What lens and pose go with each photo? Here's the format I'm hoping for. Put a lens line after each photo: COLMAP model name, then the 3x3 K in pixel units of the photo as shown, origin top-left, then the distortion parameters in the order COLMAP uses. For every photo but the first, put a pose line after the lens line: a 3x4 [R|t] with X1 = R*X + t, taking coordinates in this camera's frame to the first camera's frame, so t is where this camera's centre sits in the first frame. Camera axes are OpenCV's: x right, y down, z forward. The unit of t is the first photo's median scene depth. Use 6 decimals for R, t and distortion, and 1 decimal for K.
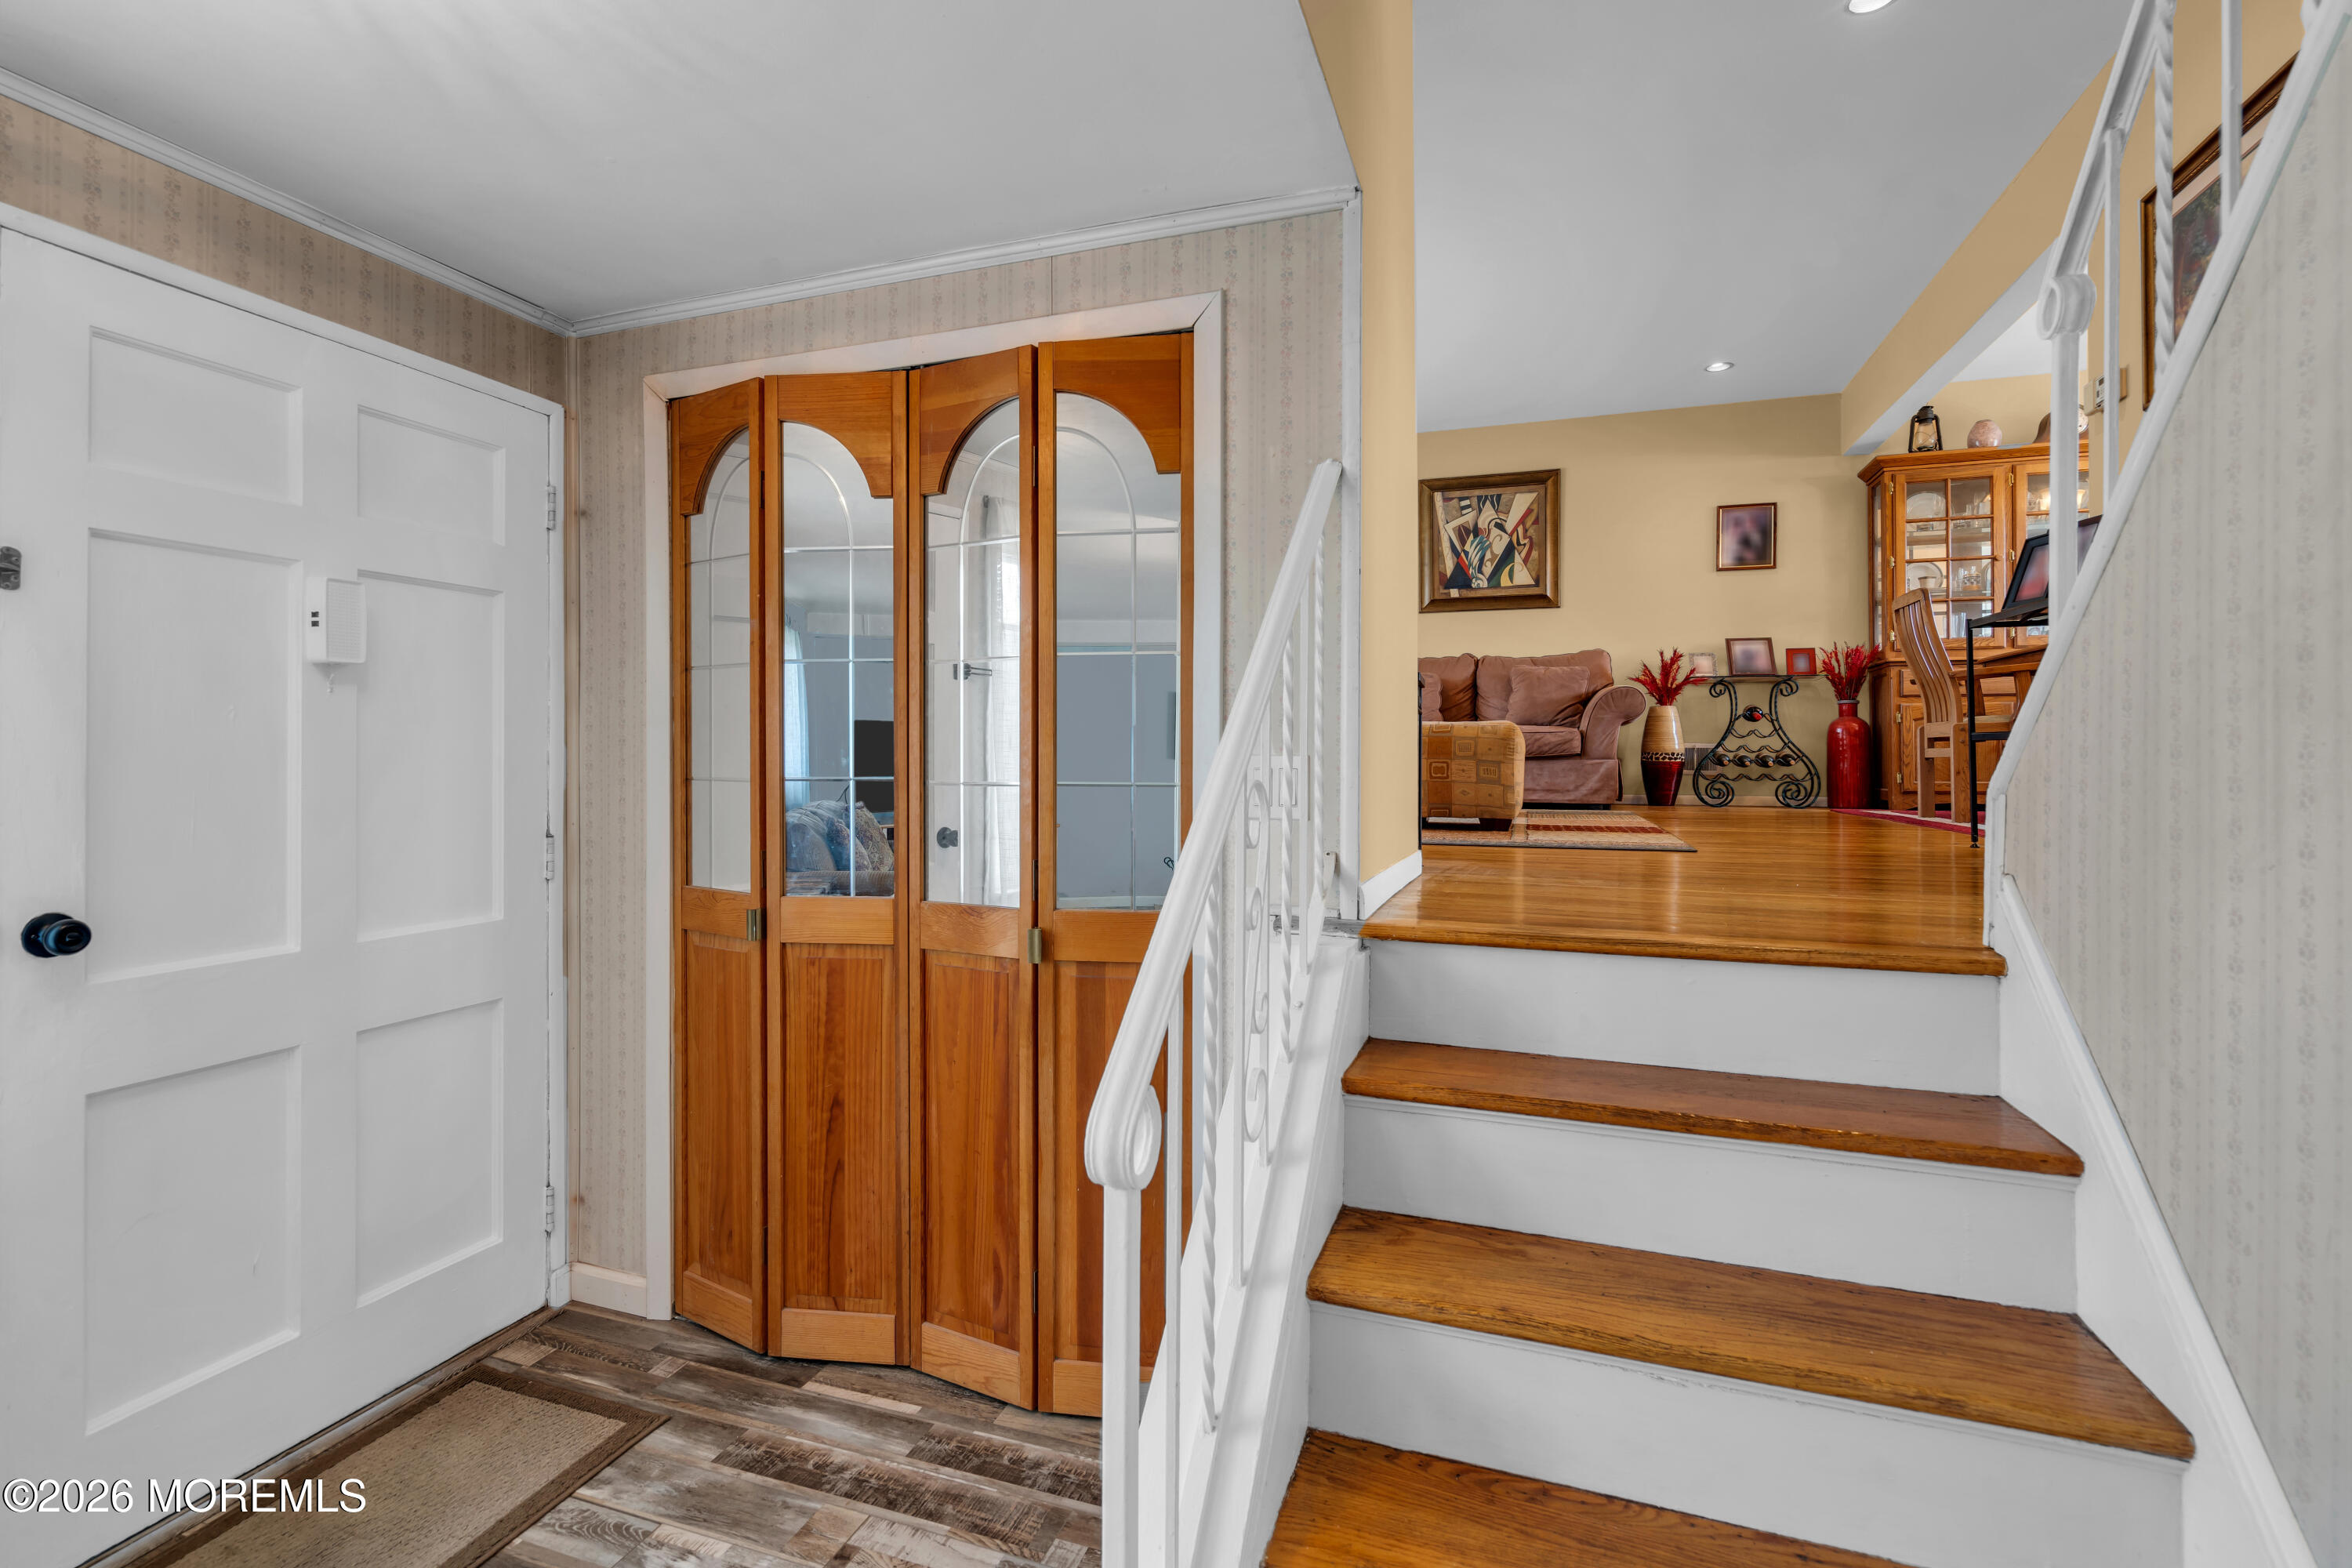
lens RADIAL K [[1072.2, 0, 1156.7], [0, 1072.2, 746.5], [0, 0, 1]] dist [-0.006515, 0.000727]
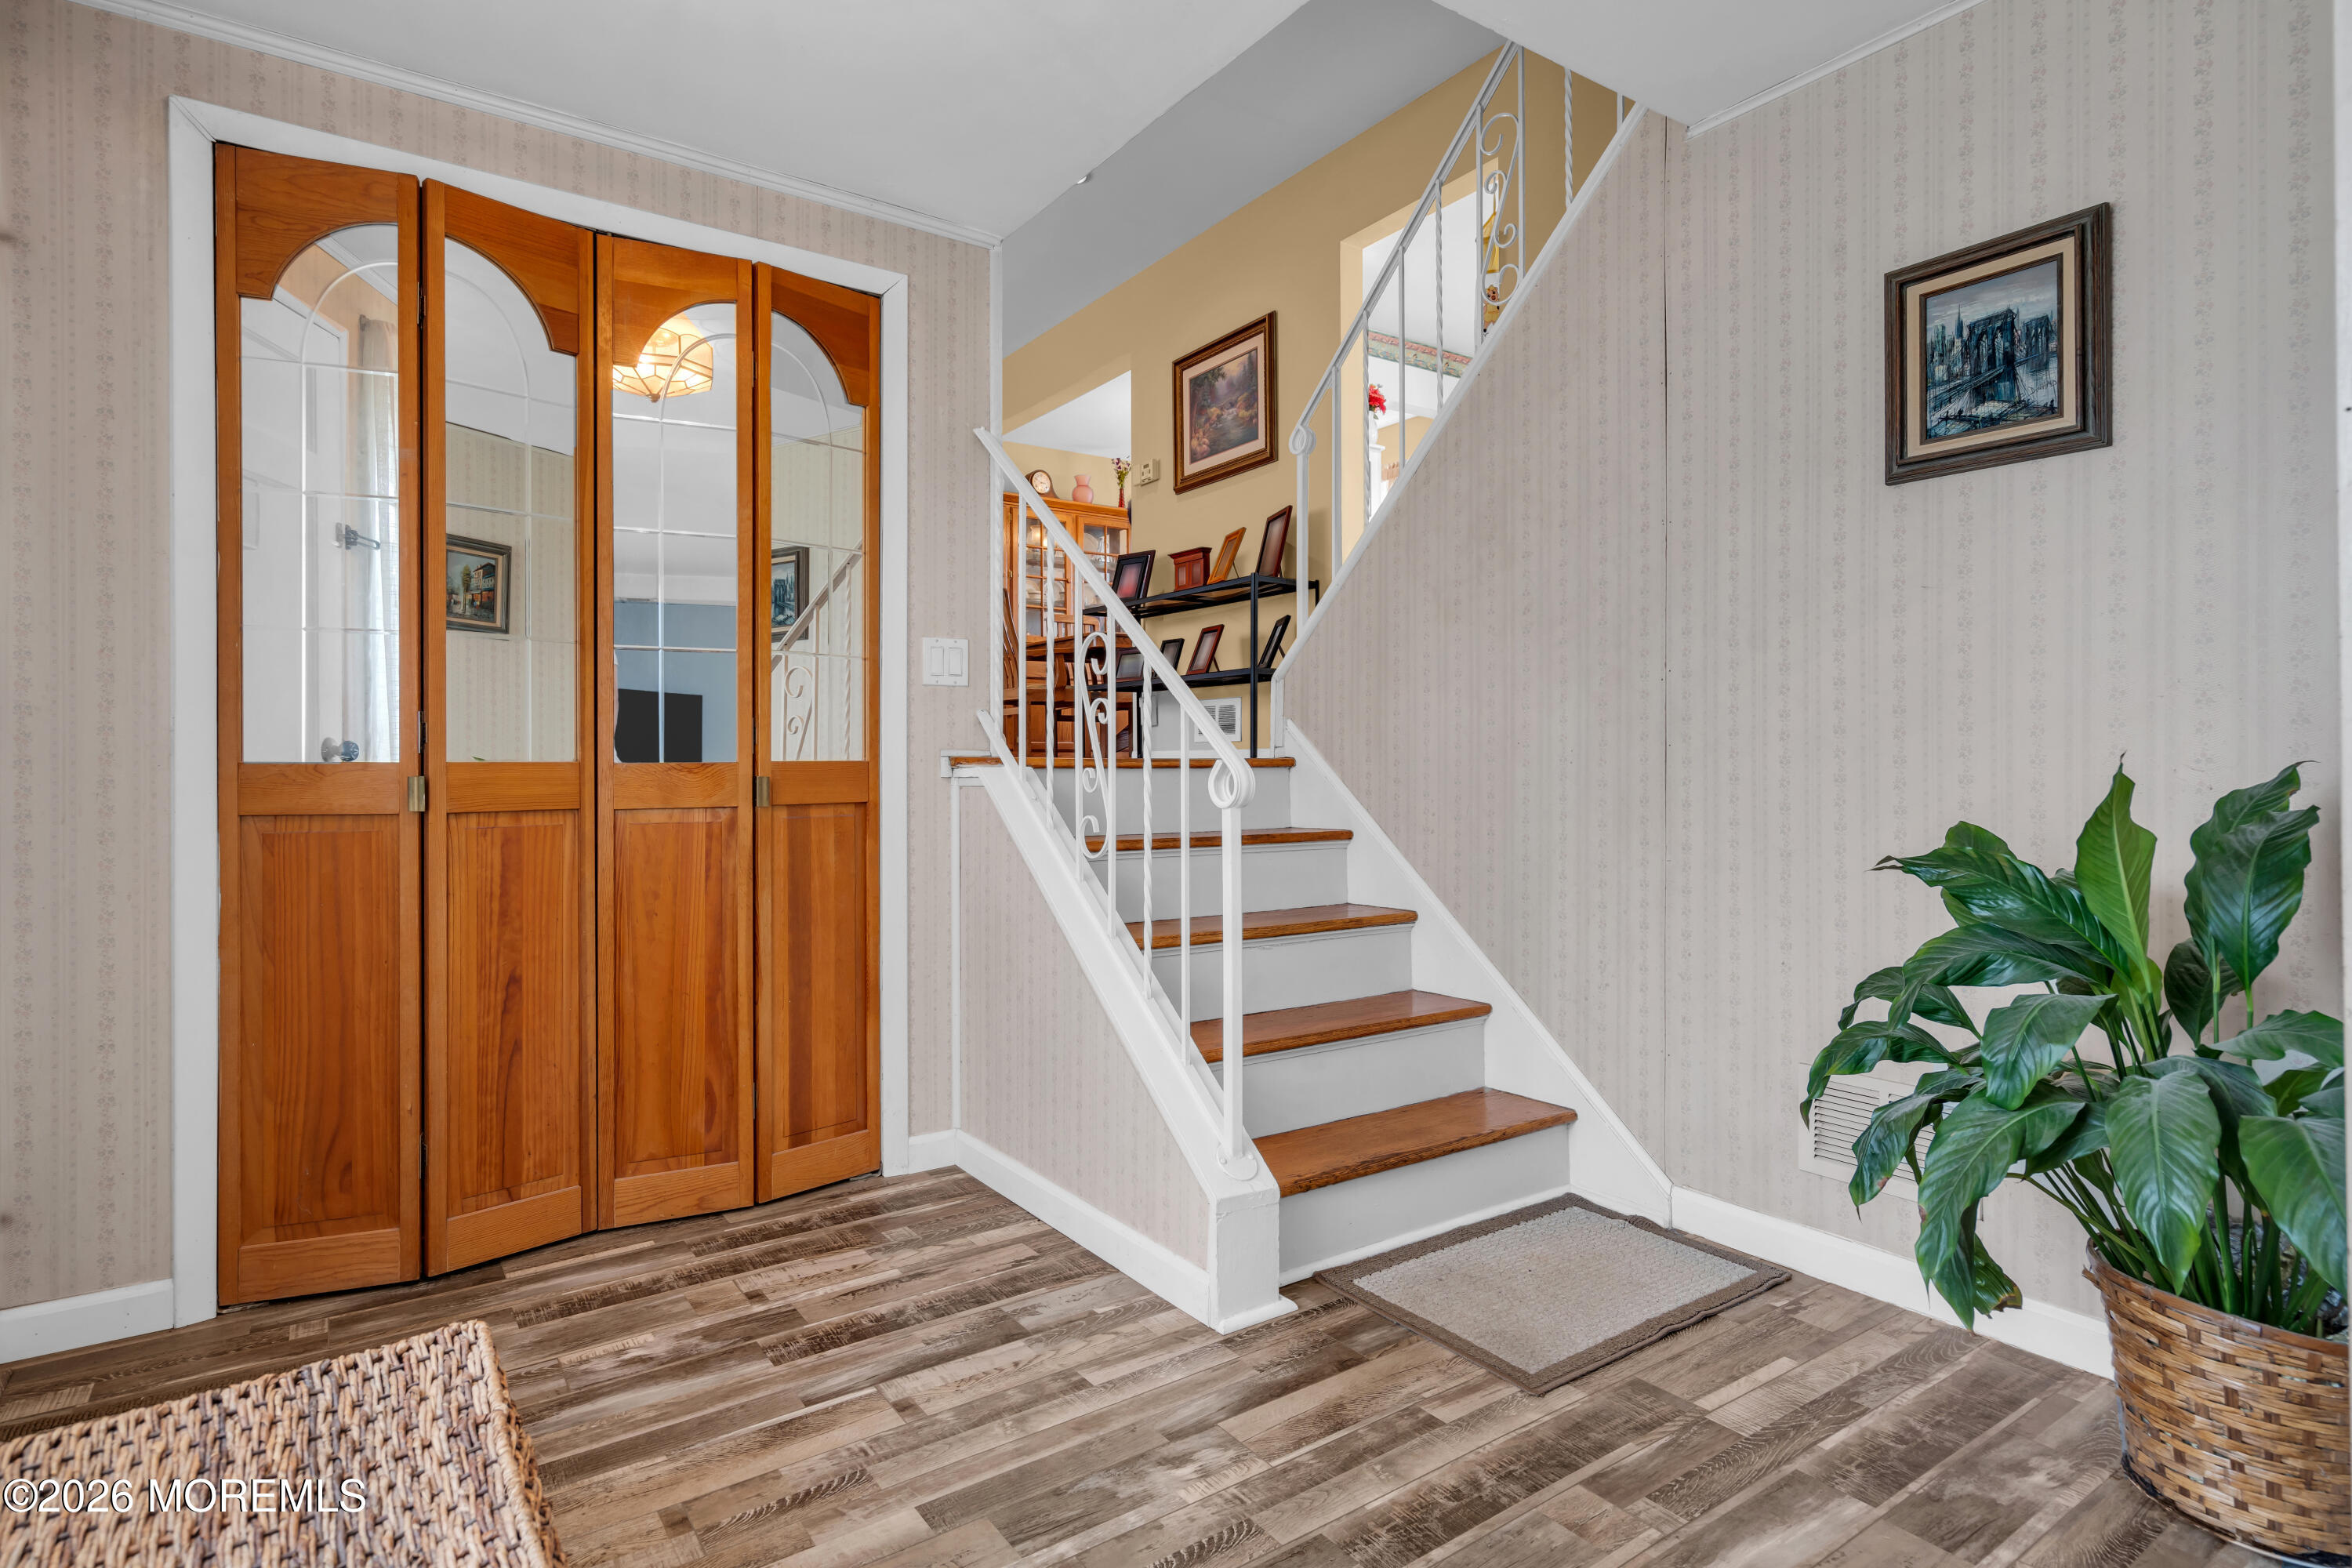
lens RADIAL K [[1208.1, 0, 1158.9], [0, 1208.1, 762.1], [0, 0, 1]] dist [-0.002295, 0.002982]
pose [[0.580673, -0.000736, 0.814137, -0.842466], [0.001433, 0.999999, -0.000118, 0.143045], [-0.814136, 0.001235, 0.580673, -0.082162]]
